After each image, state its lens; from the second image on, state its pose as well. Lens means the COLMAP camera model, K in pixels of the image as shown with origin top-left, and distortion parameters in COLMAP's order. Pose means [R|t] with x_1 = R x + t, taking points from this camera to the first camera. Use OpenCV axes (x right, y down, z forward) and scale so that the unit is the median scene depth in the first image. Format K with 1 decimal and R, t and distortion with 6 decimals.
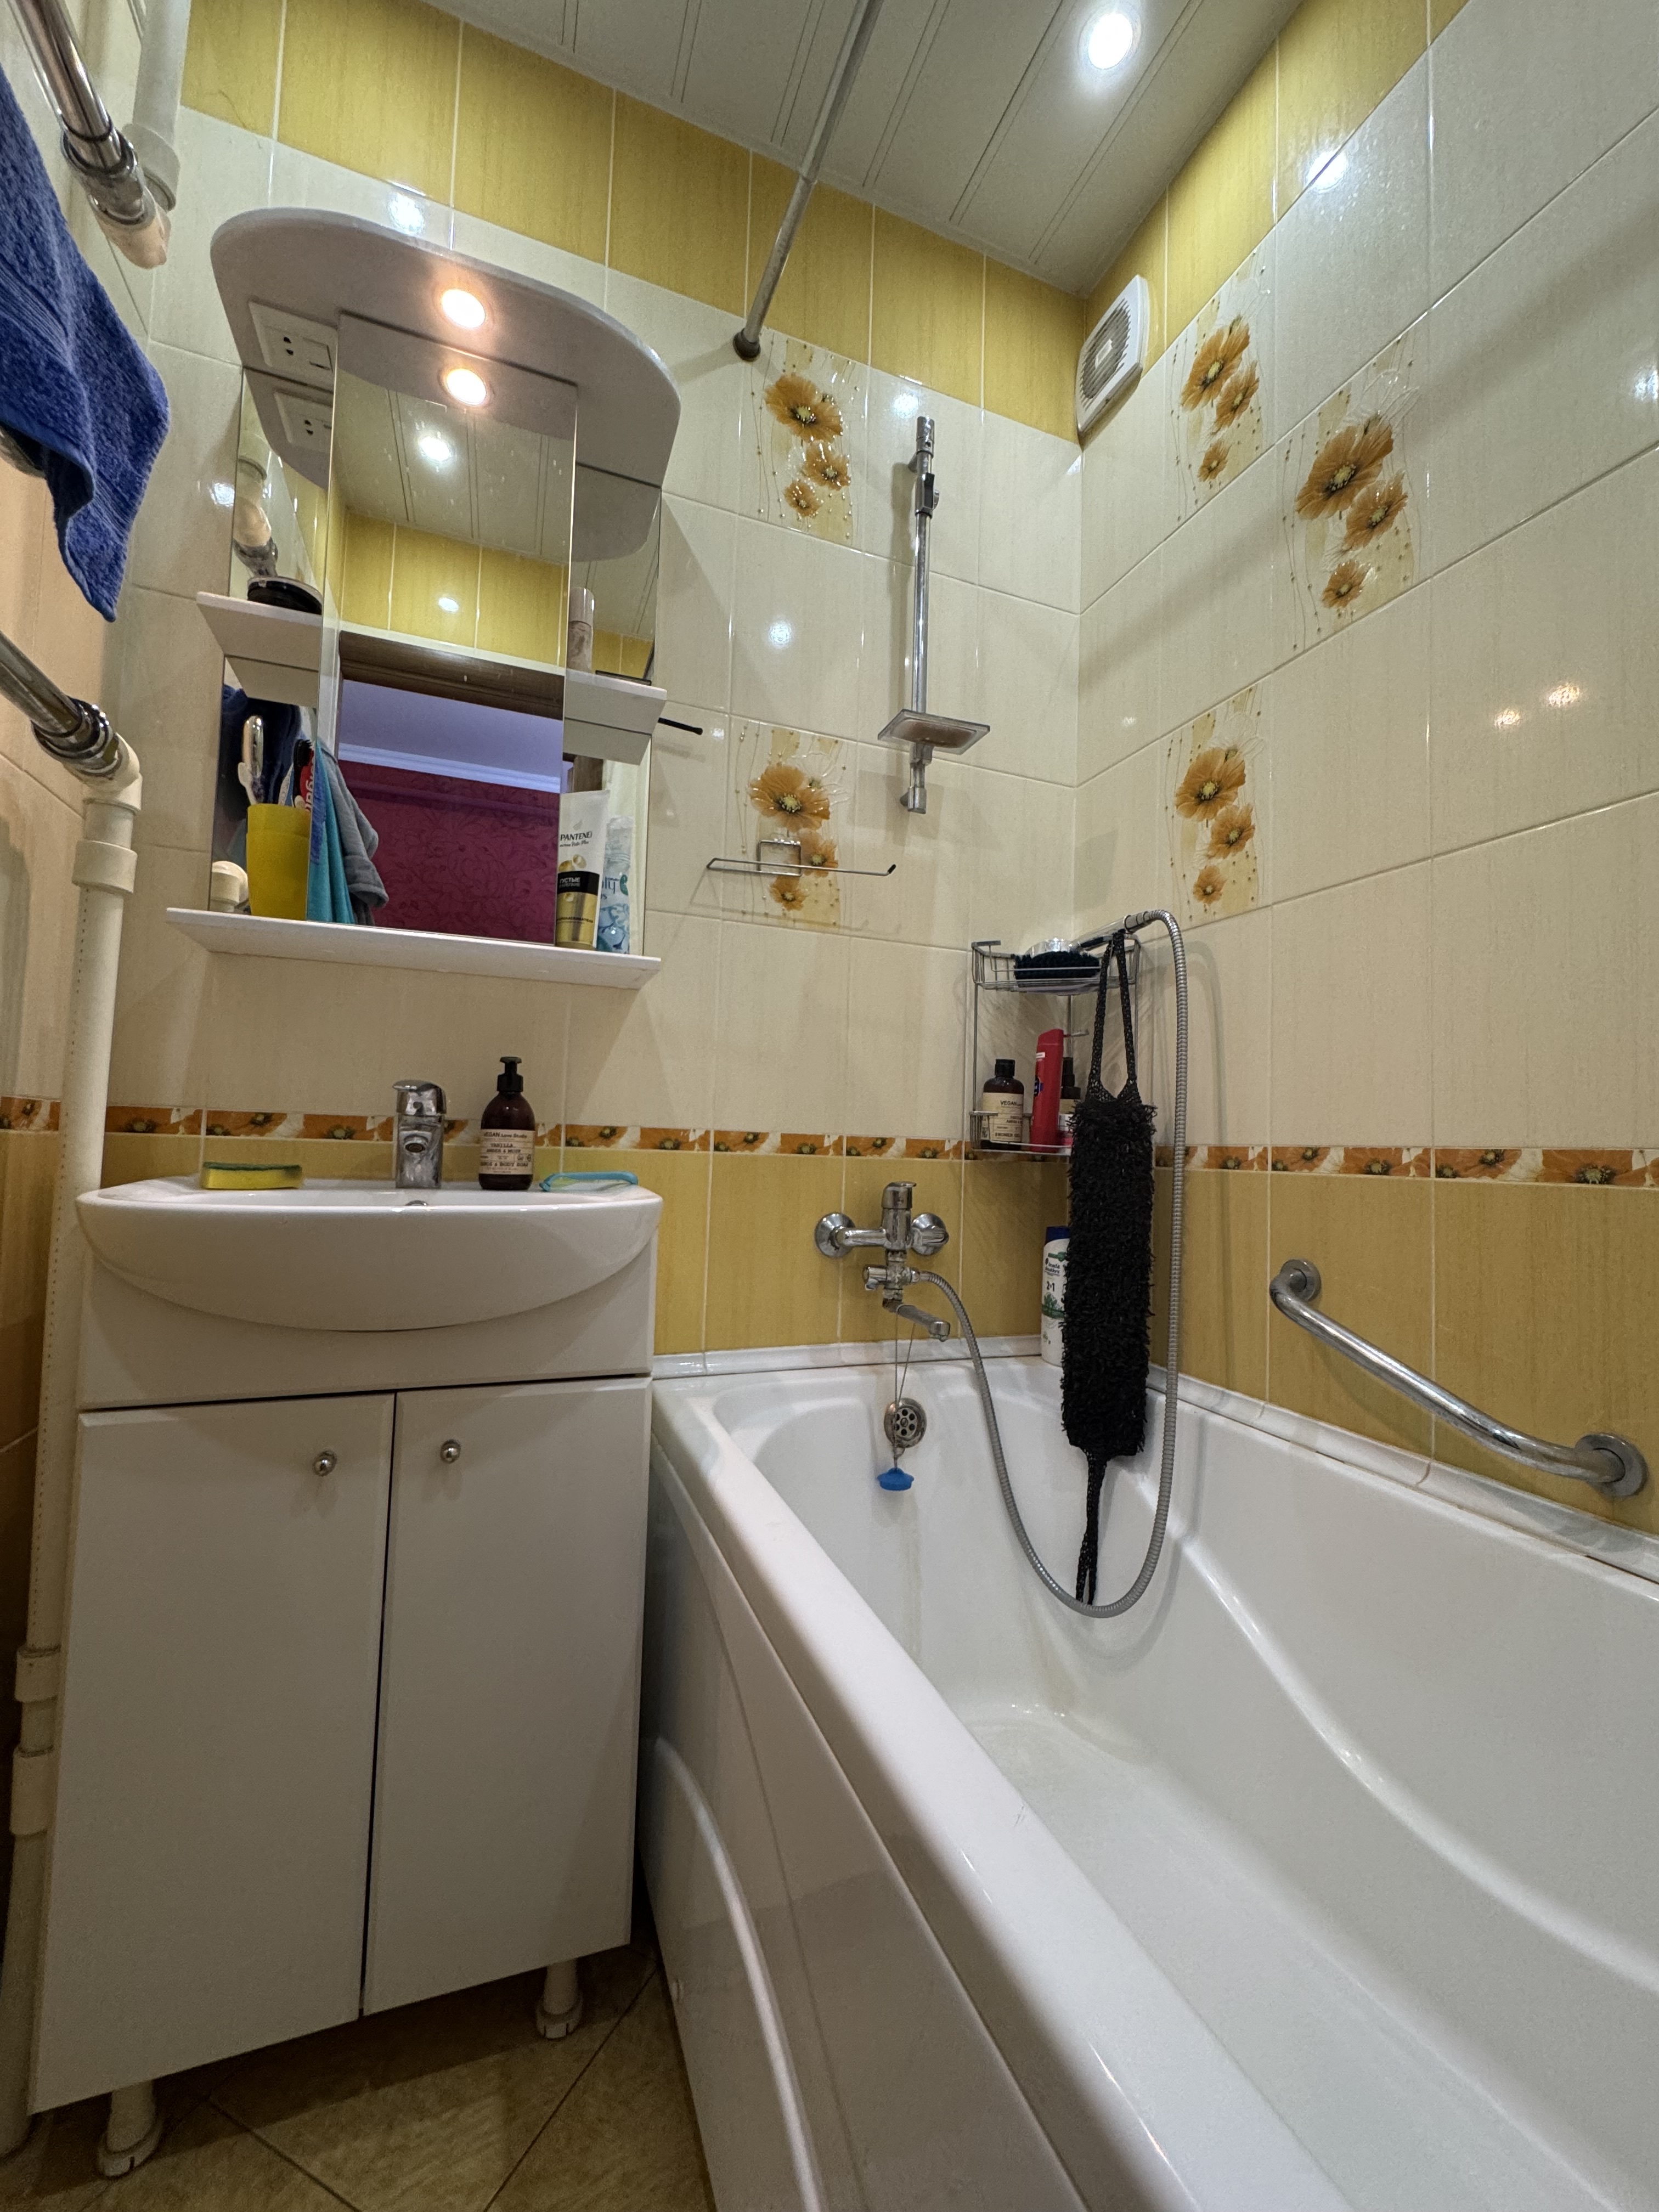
lens RADIAL K [[884.1, 0, 832.2], [0, 884.1, 1102.8], [0, 0, 1]] dist [-0.001909, 0.000048]
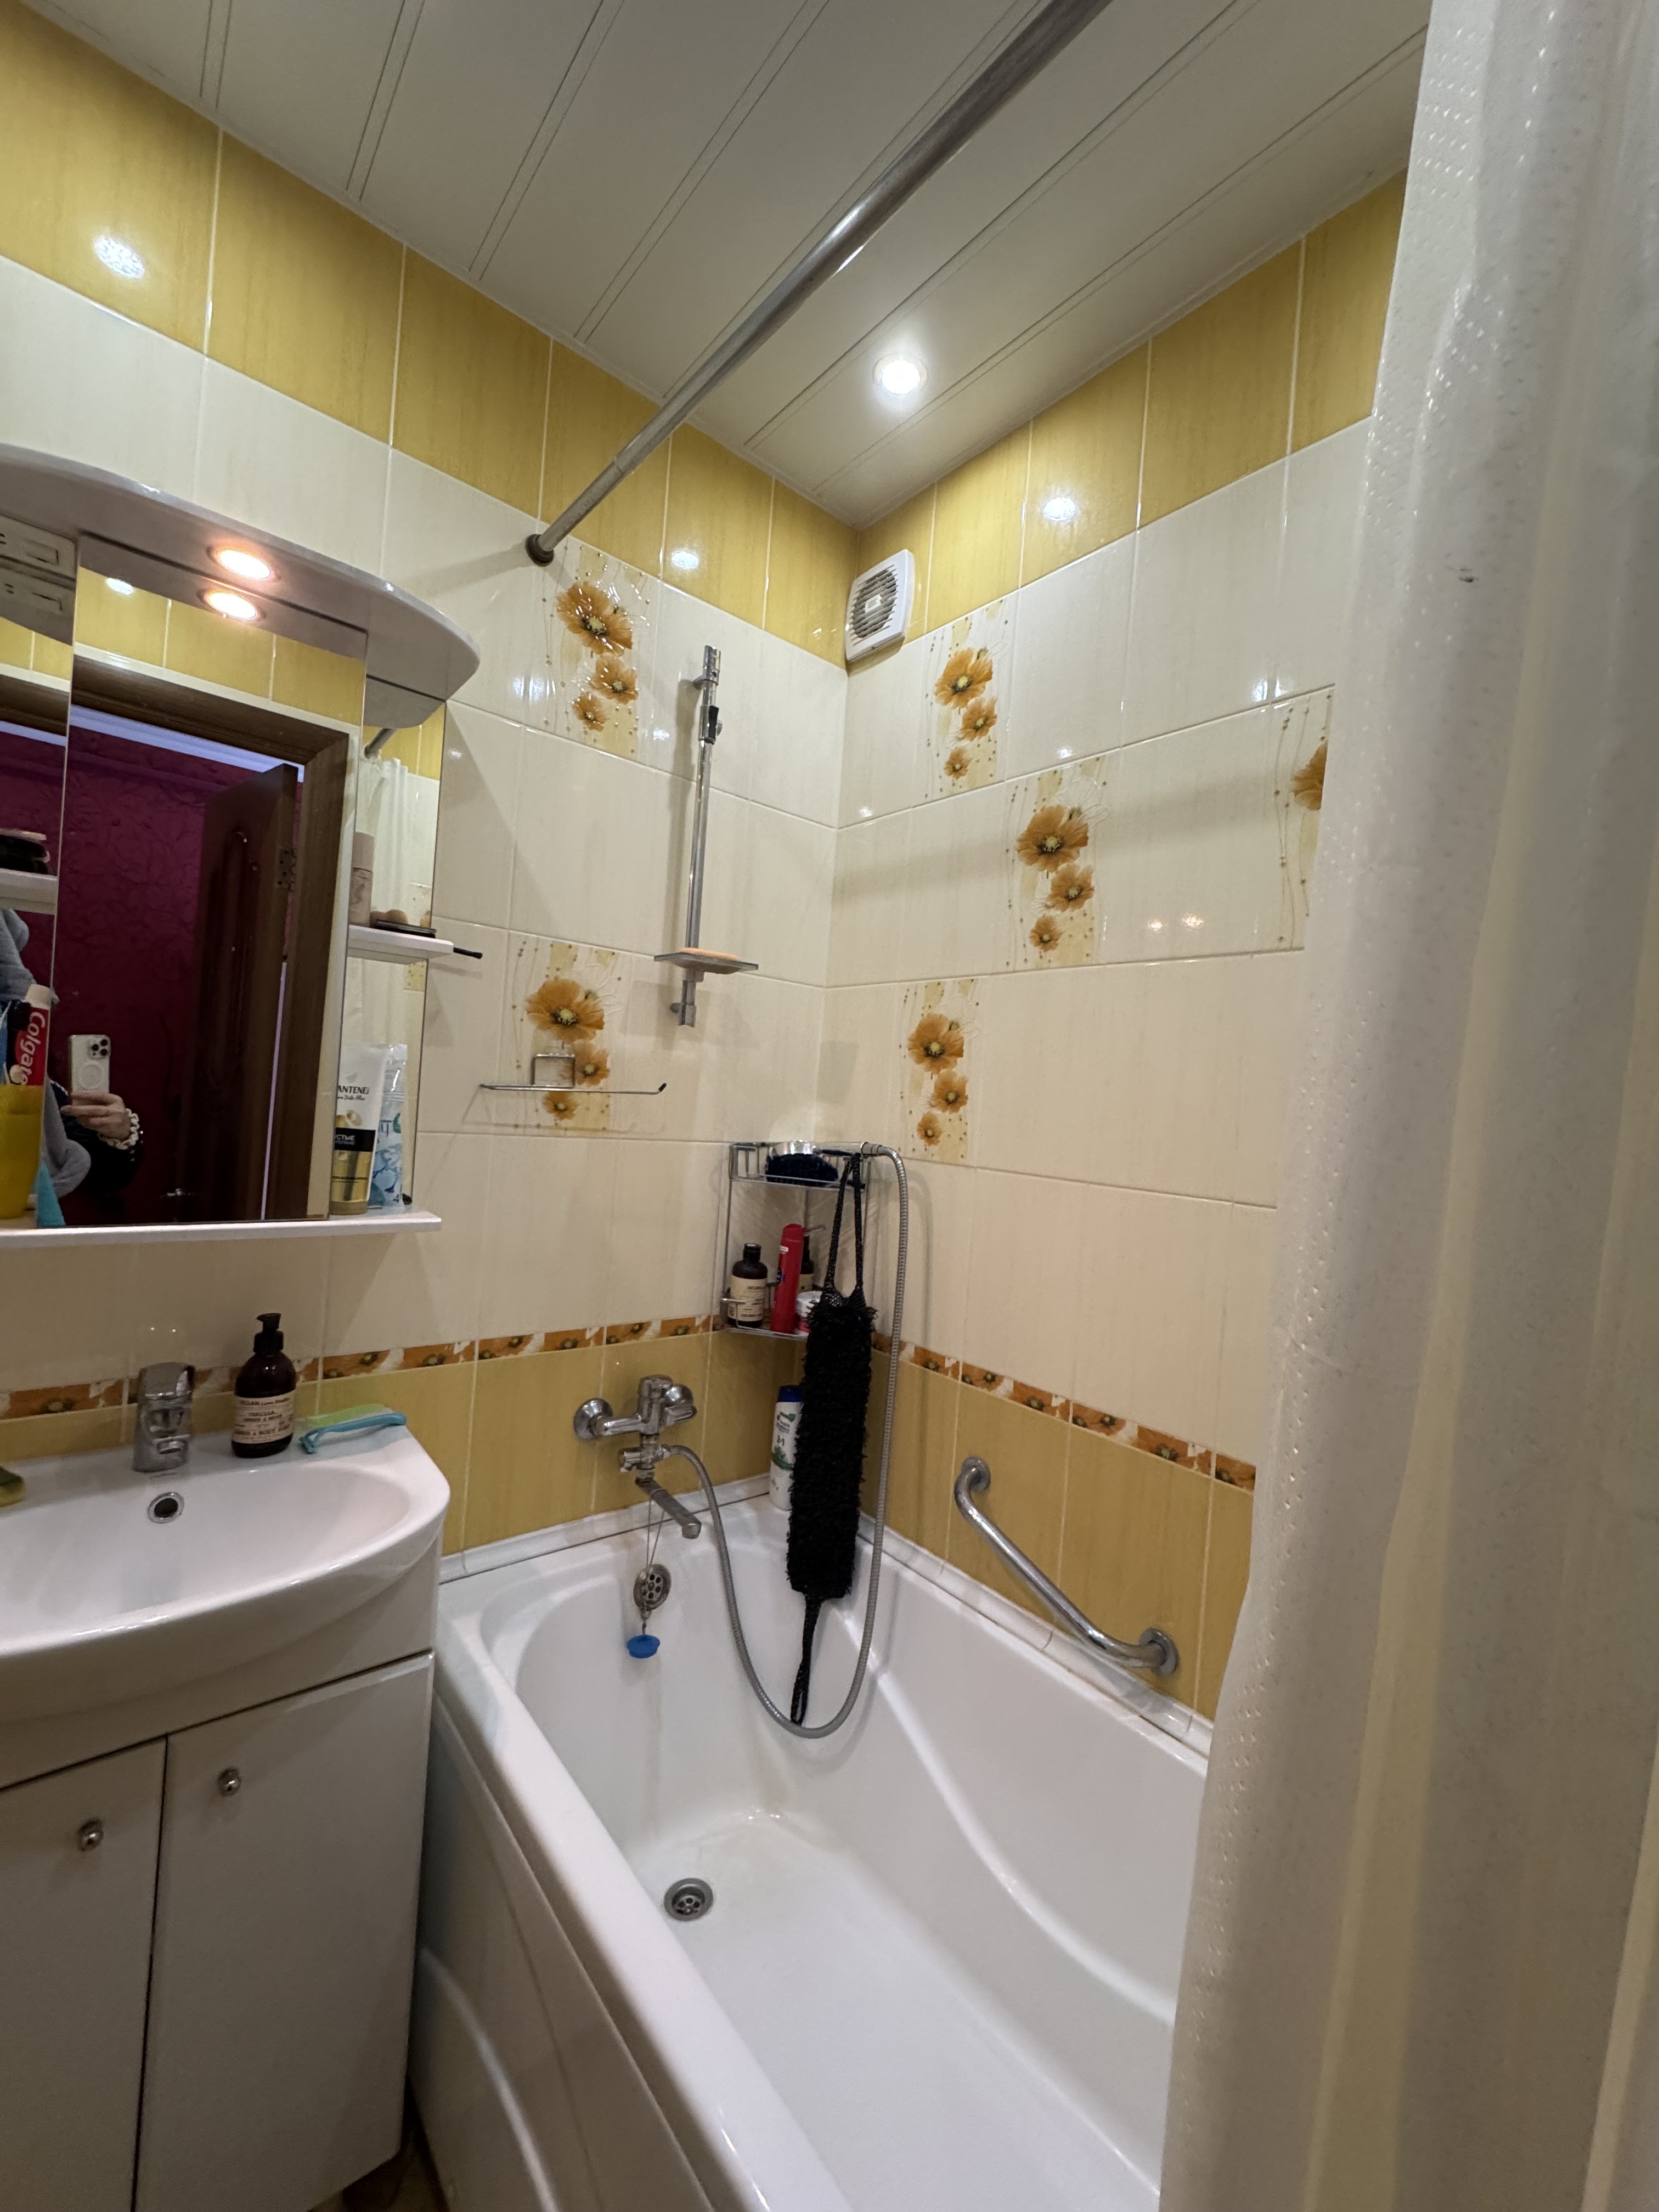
lens RADIAL K [[881.7, 0, 831.0], [0, 881.7, 1103.9], [0, 0, 1]] dist [-0.002399, 0.000366]
pose [[0.945747, 0.037756, 0.322701, -0.089523], [-0.060164, 0.996399, 0.059745, -0.340291], [-0.319284, -0.075919, 0.944613, -0.089987]]
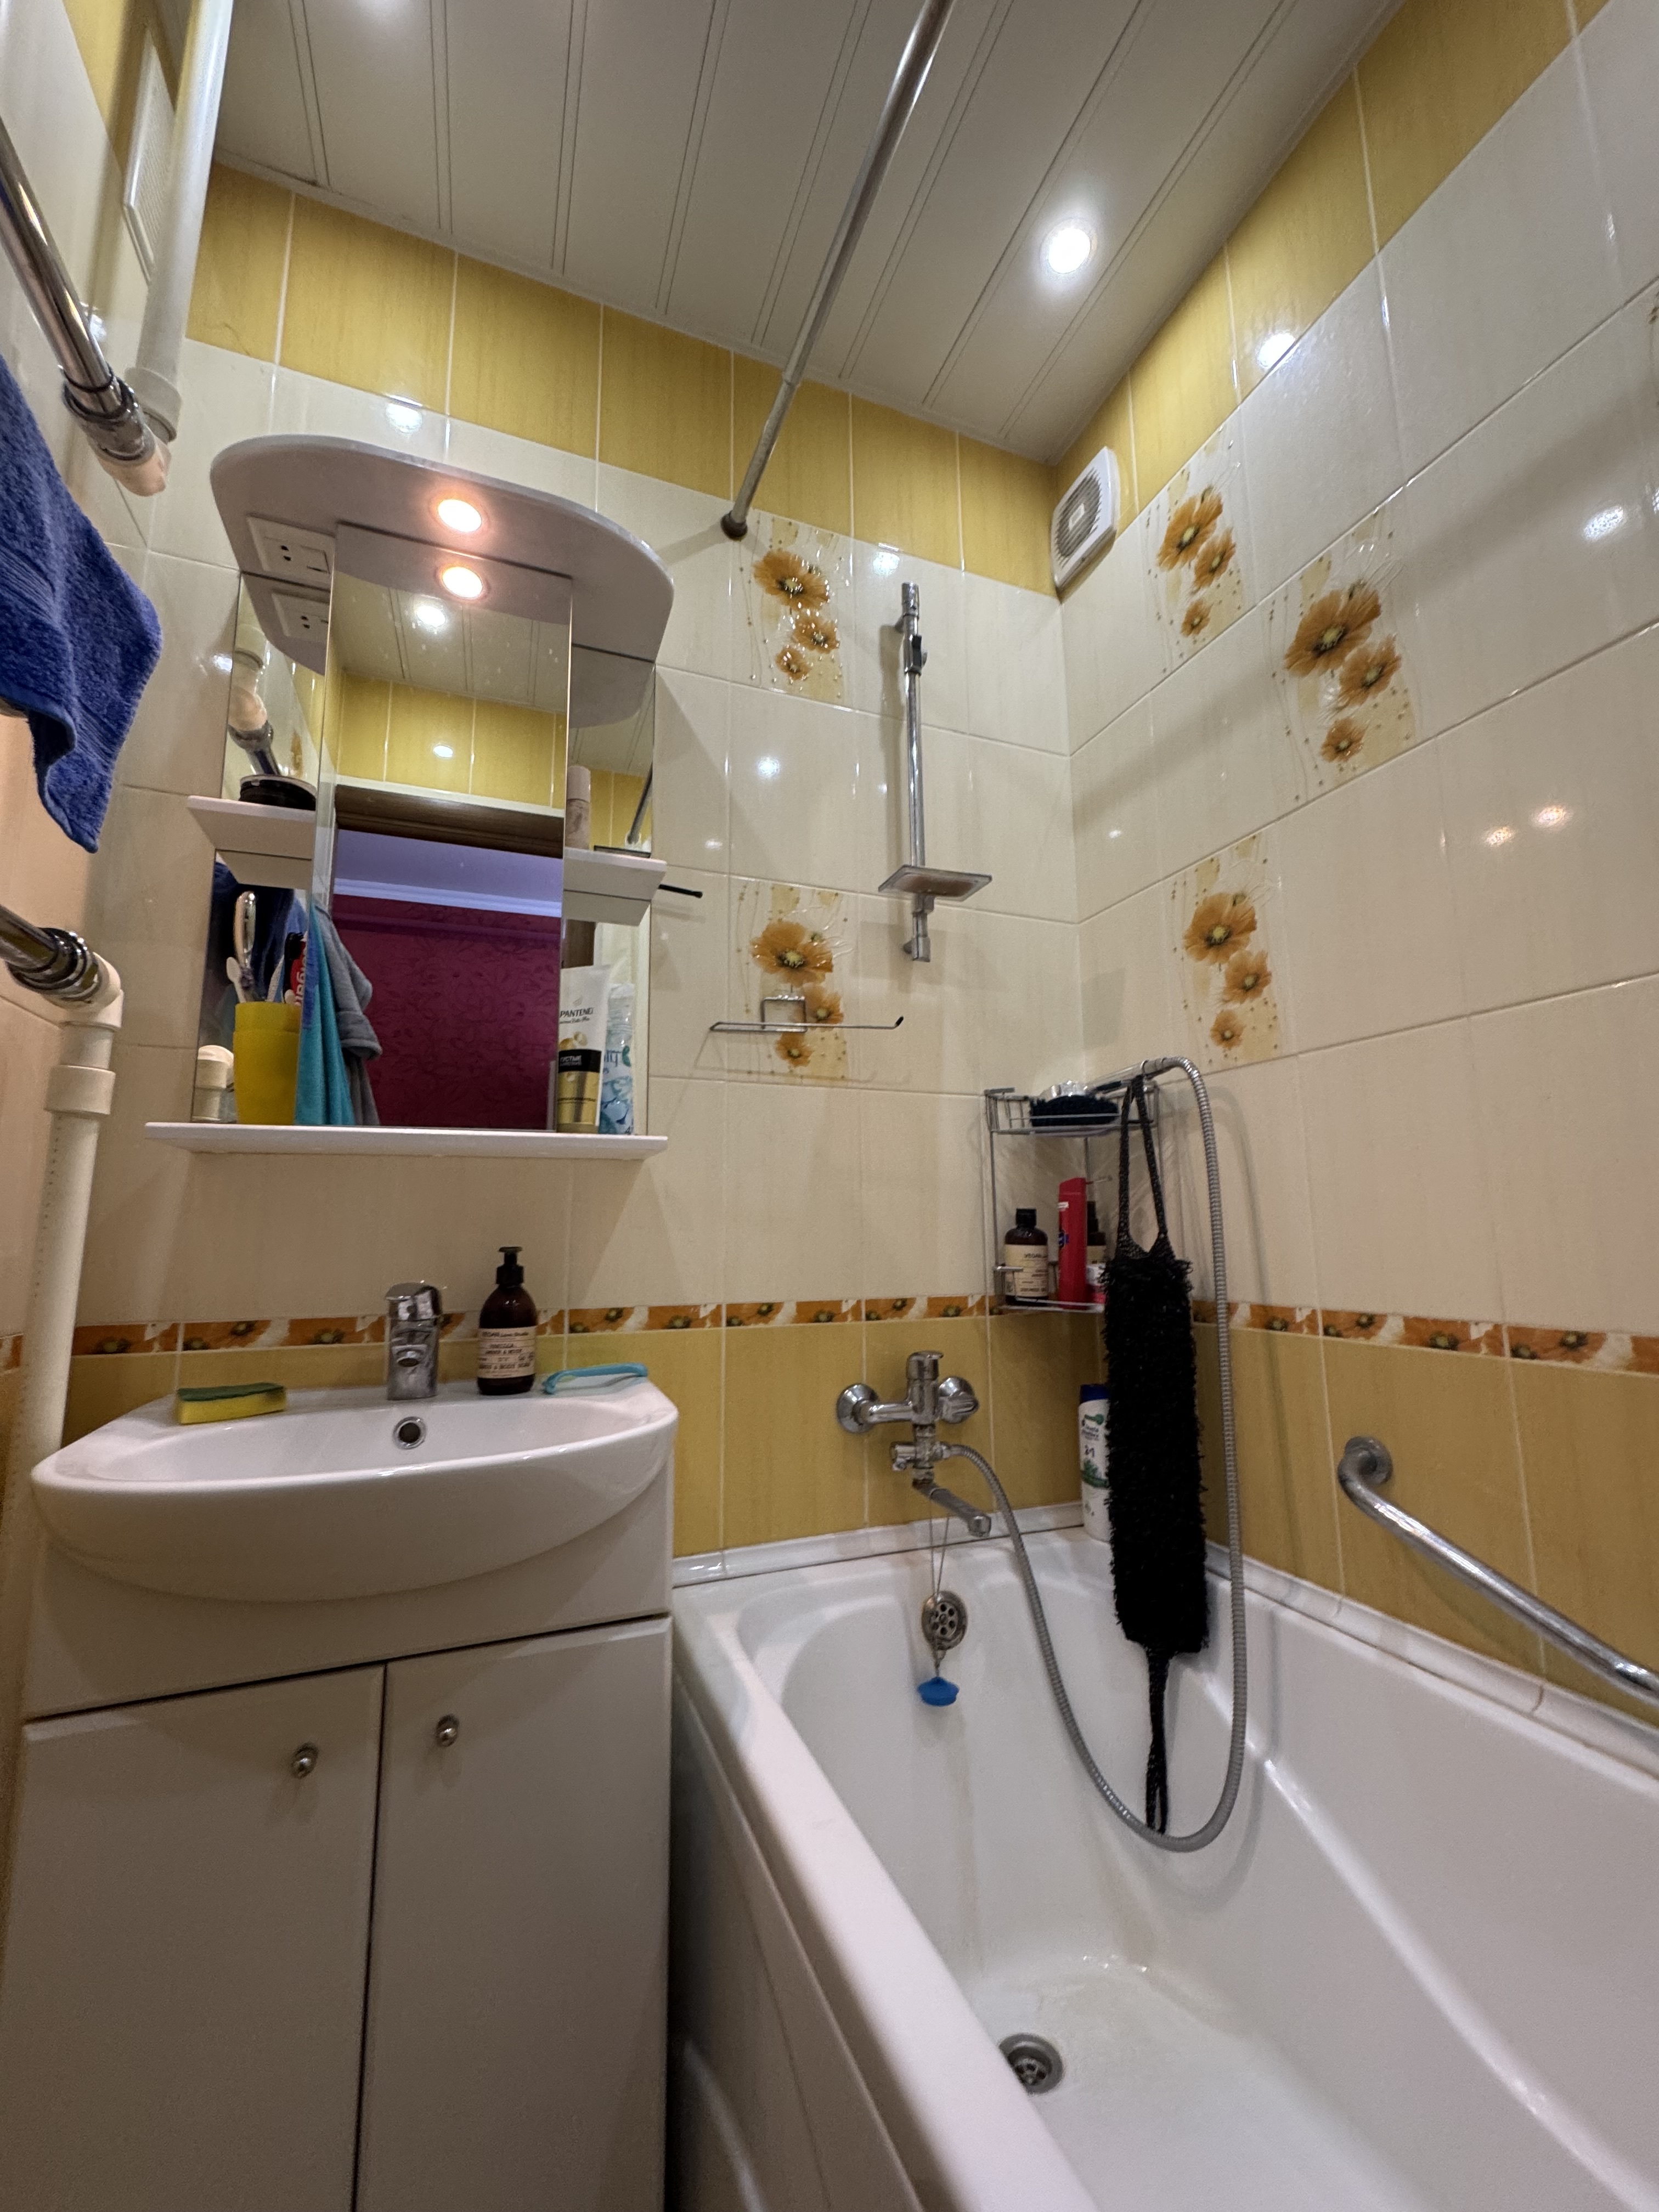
lens RADIAL K [[883.9, 0, 832.6], [0, 883.9, 1103.5], [0, 0, 1]] dist [-0.002114, 0.000157]
pose [[0.999139, -0.040404, 0.009420, -0.020314], [0.041120, 0.994590, -0.095398, -0.089409], [-0.005514, 0.095704, 0.995395, 0.039899]]
